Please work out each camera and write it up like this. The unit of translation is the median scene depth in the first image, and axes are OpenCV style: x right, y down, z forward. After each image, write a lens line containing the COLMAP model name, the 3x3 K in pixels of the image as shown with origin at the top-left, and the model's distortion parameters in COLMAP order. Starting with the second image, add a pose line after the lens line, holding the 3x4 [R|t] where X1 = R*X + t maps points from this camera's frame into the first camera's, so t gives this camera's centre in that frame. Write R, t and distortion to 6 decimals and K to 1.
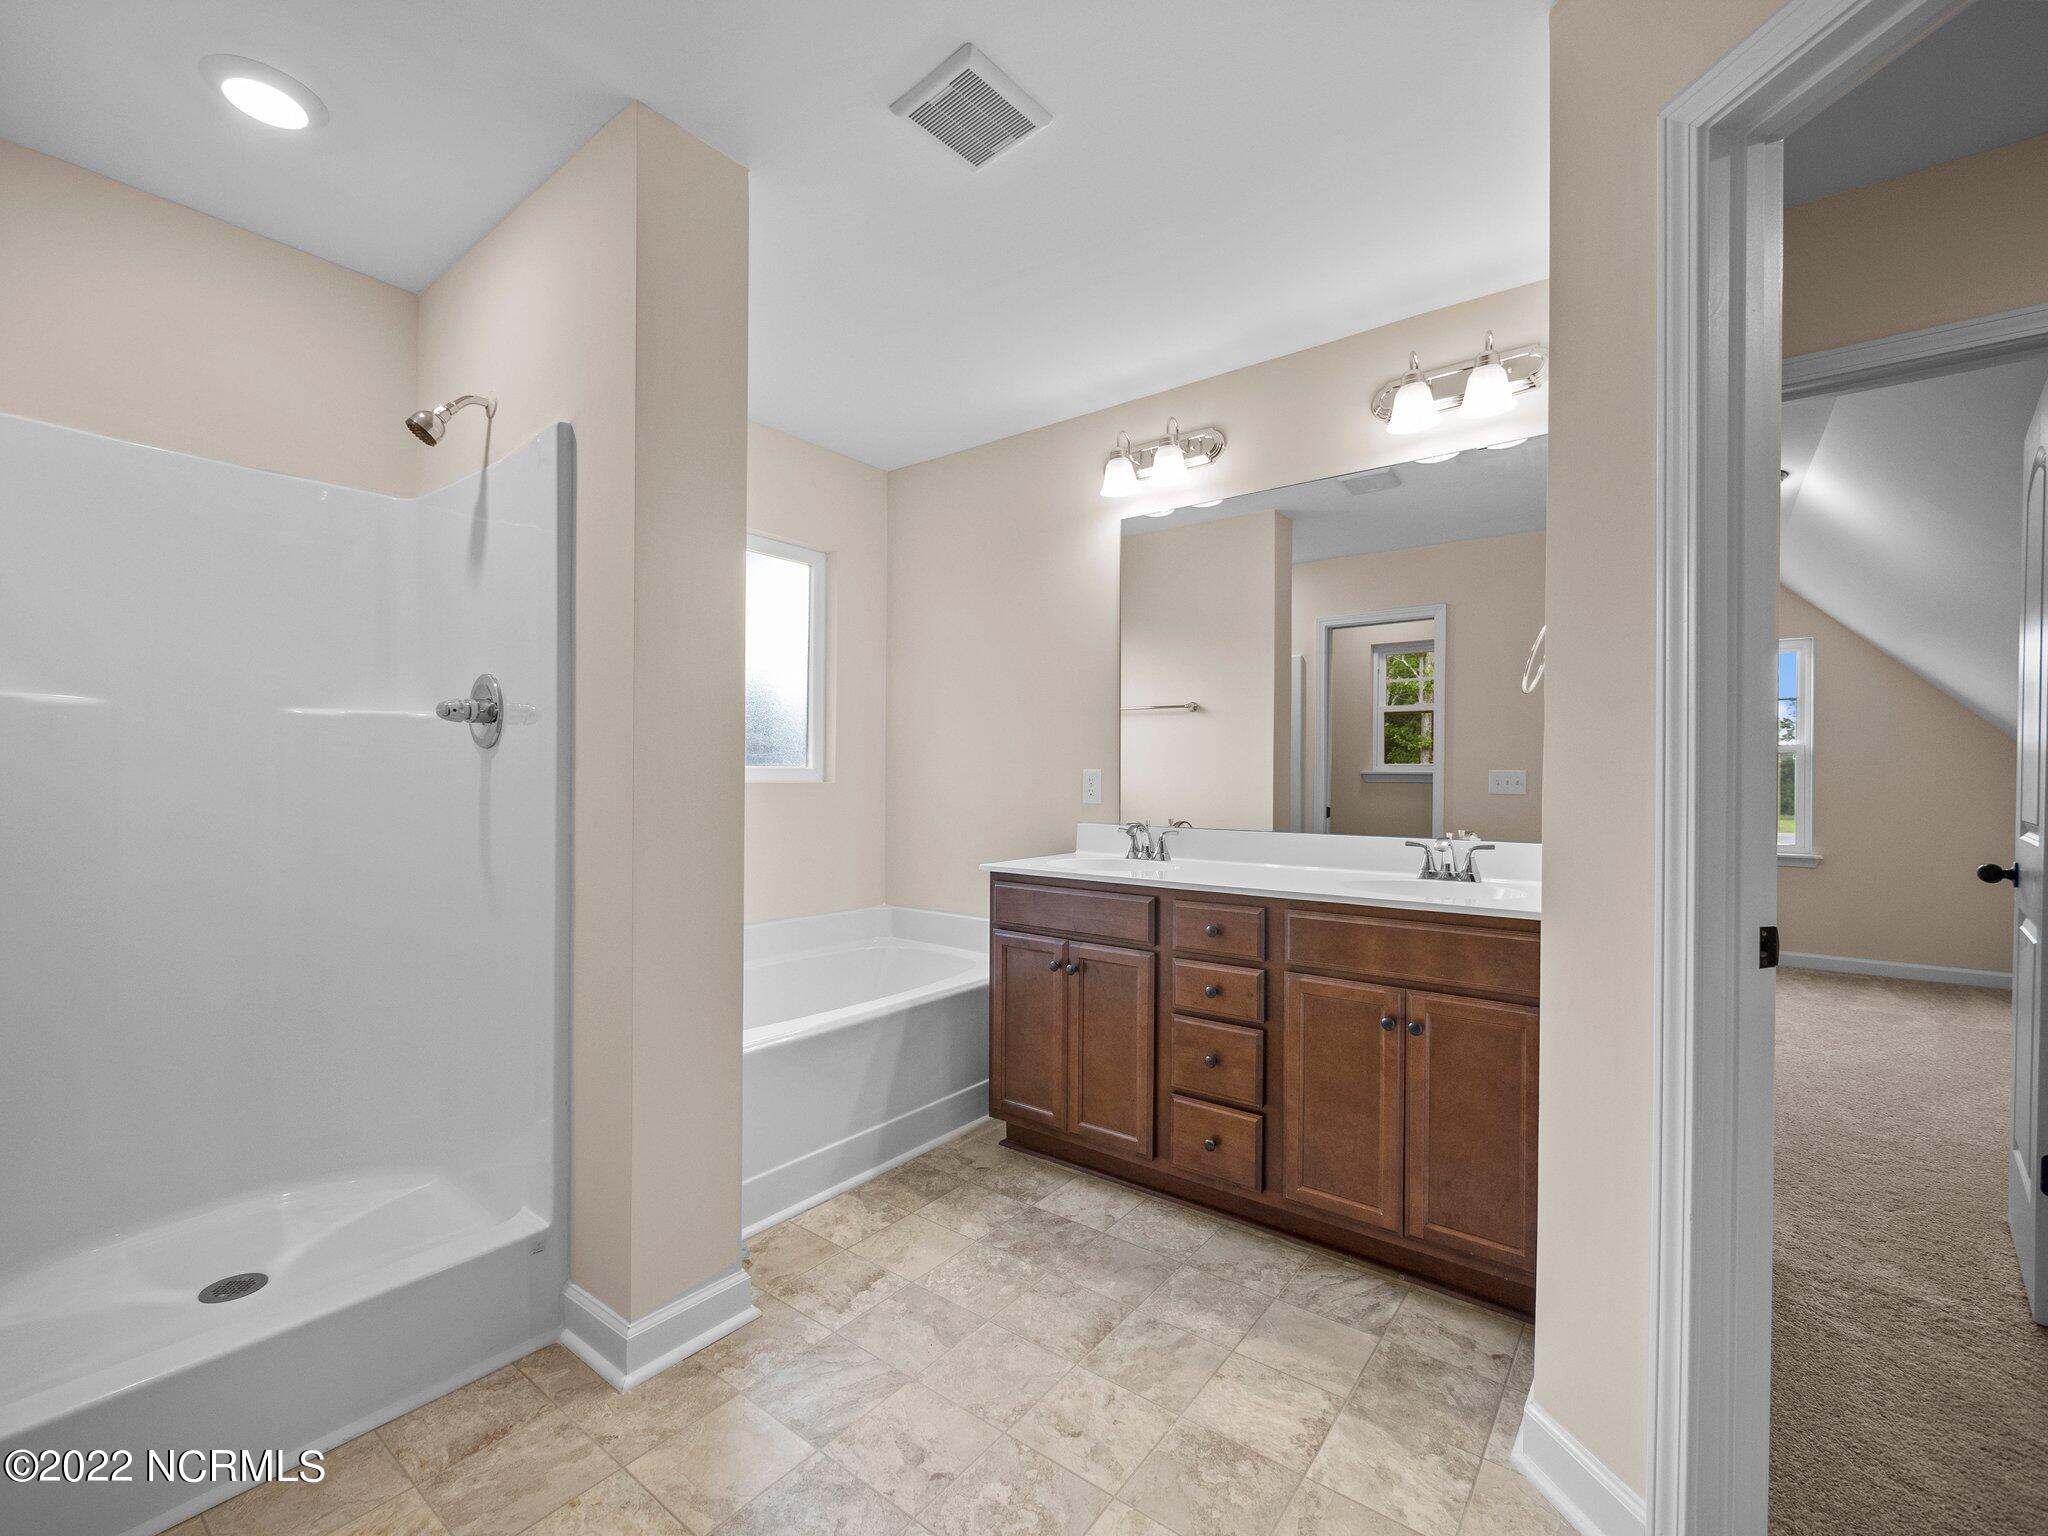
lens RADIAL K [[872.8, 0, 1024.0], [0, 872.8, 768.0], [0, 0, 1]] dist [-0.003688, -0.000157]
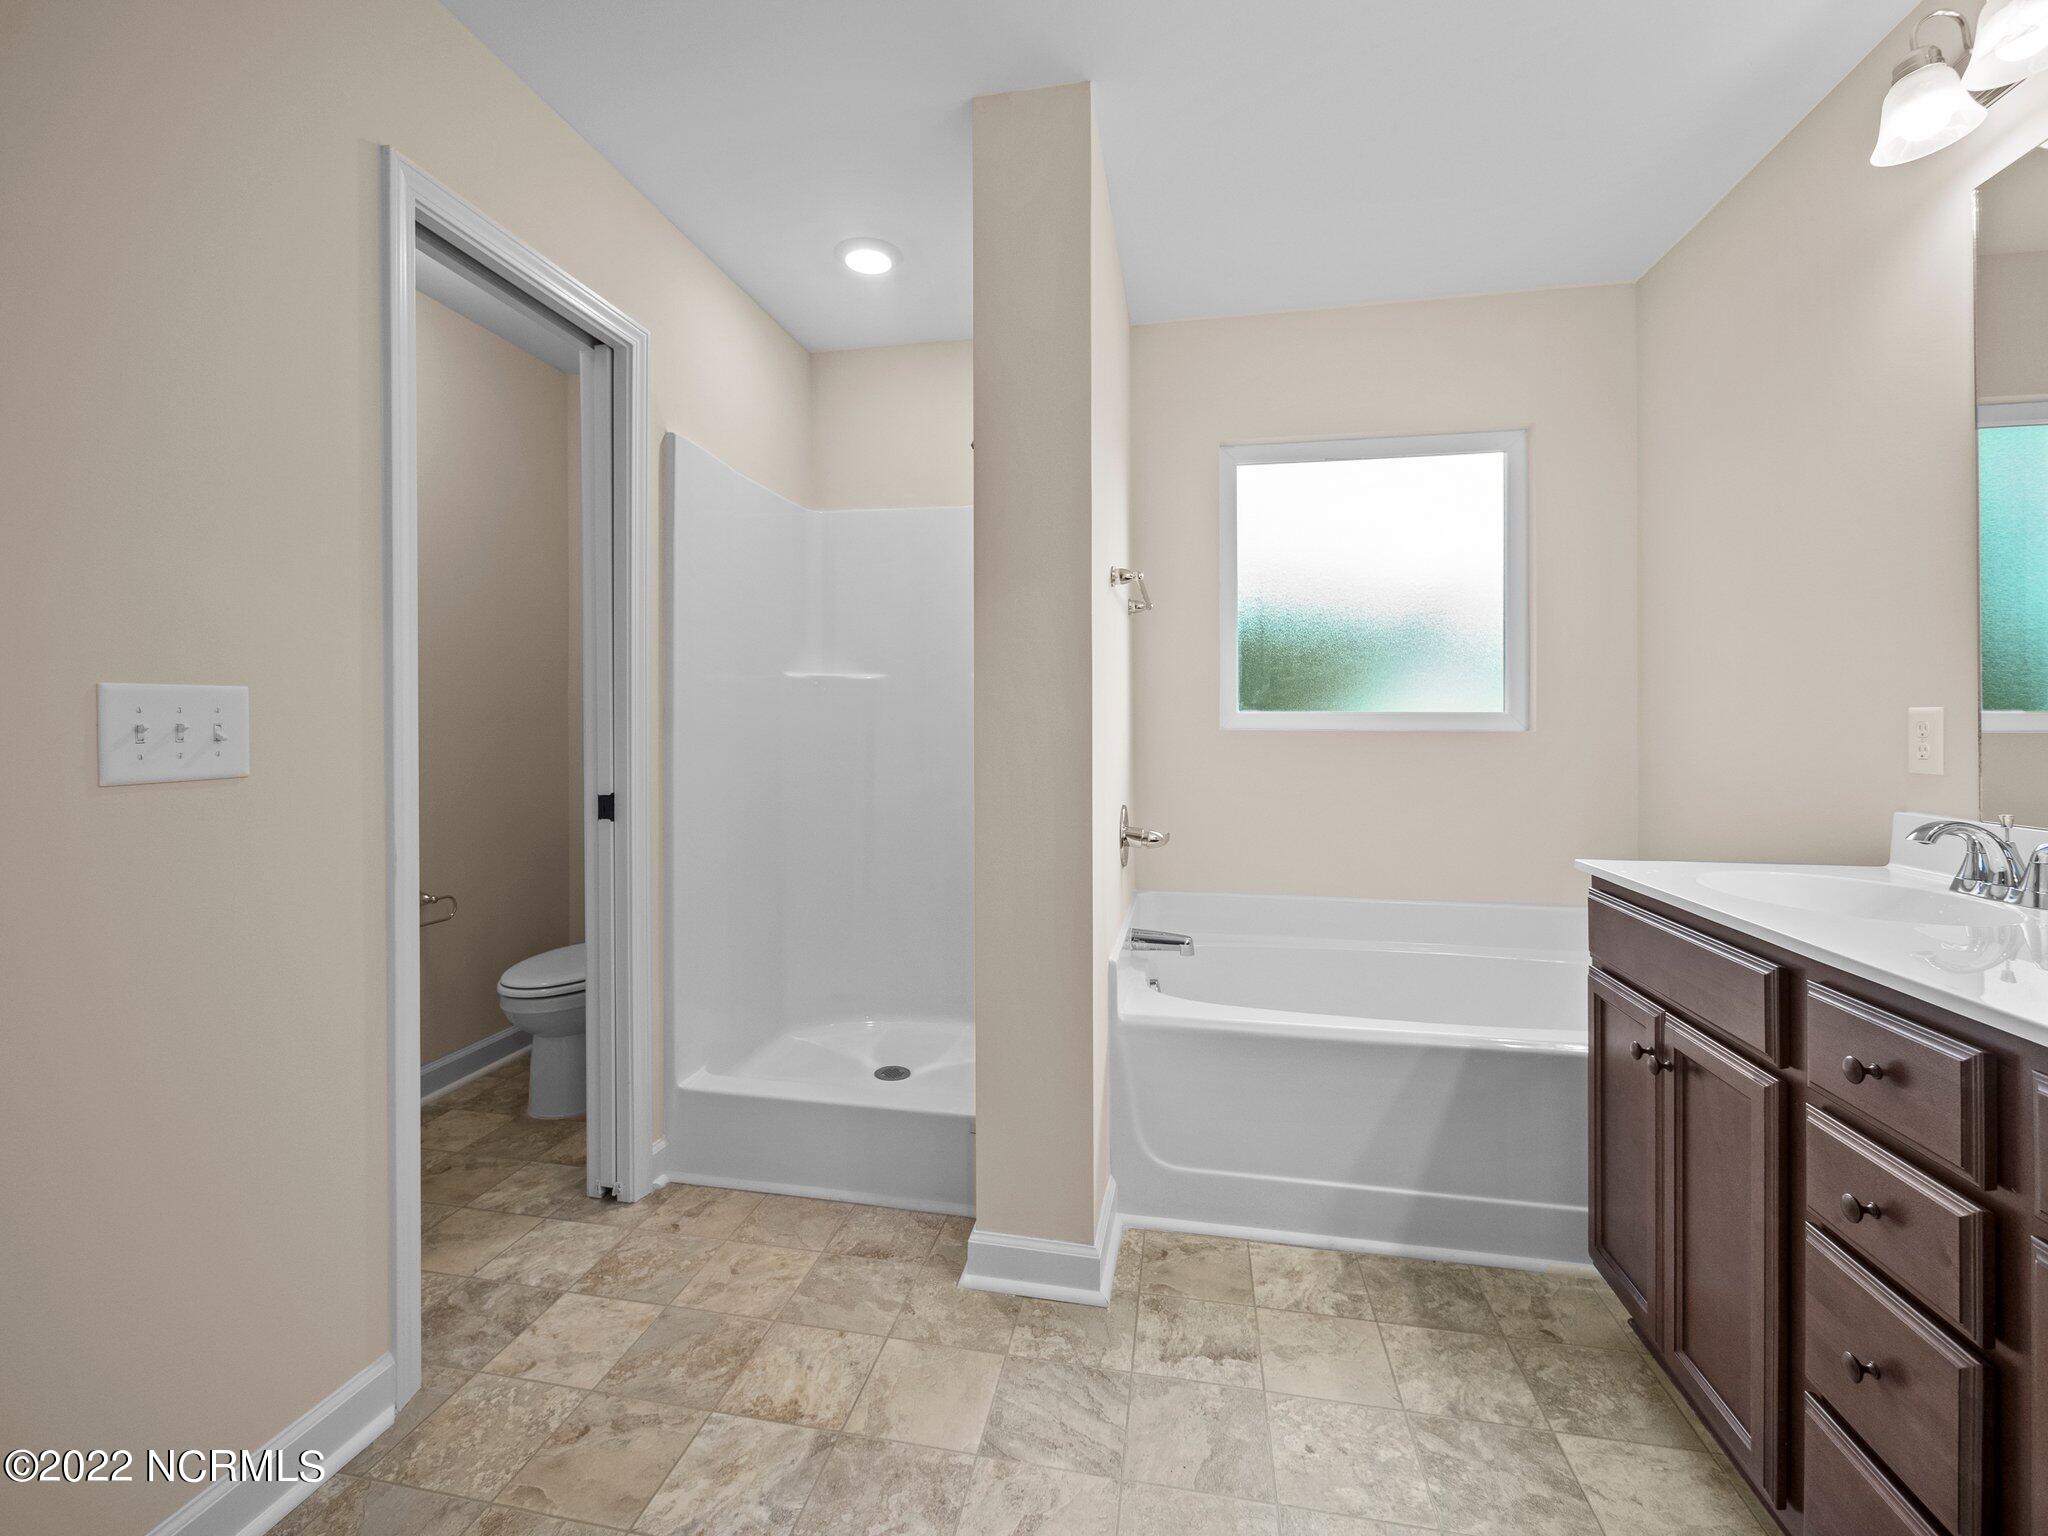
lens RADIAL K [[888.5, 0, 1019.7], [0, 888.5, 715.2], [0, 0, 1]] dist [-0.002396, -0.000172]
pose [[0.449168, -0.011901, -0.893368, 0.455078], [0.004970, 0.999929, -0.010822, 0.014323], [0.893433, 0.000420, 0.449195, 0.455540]]
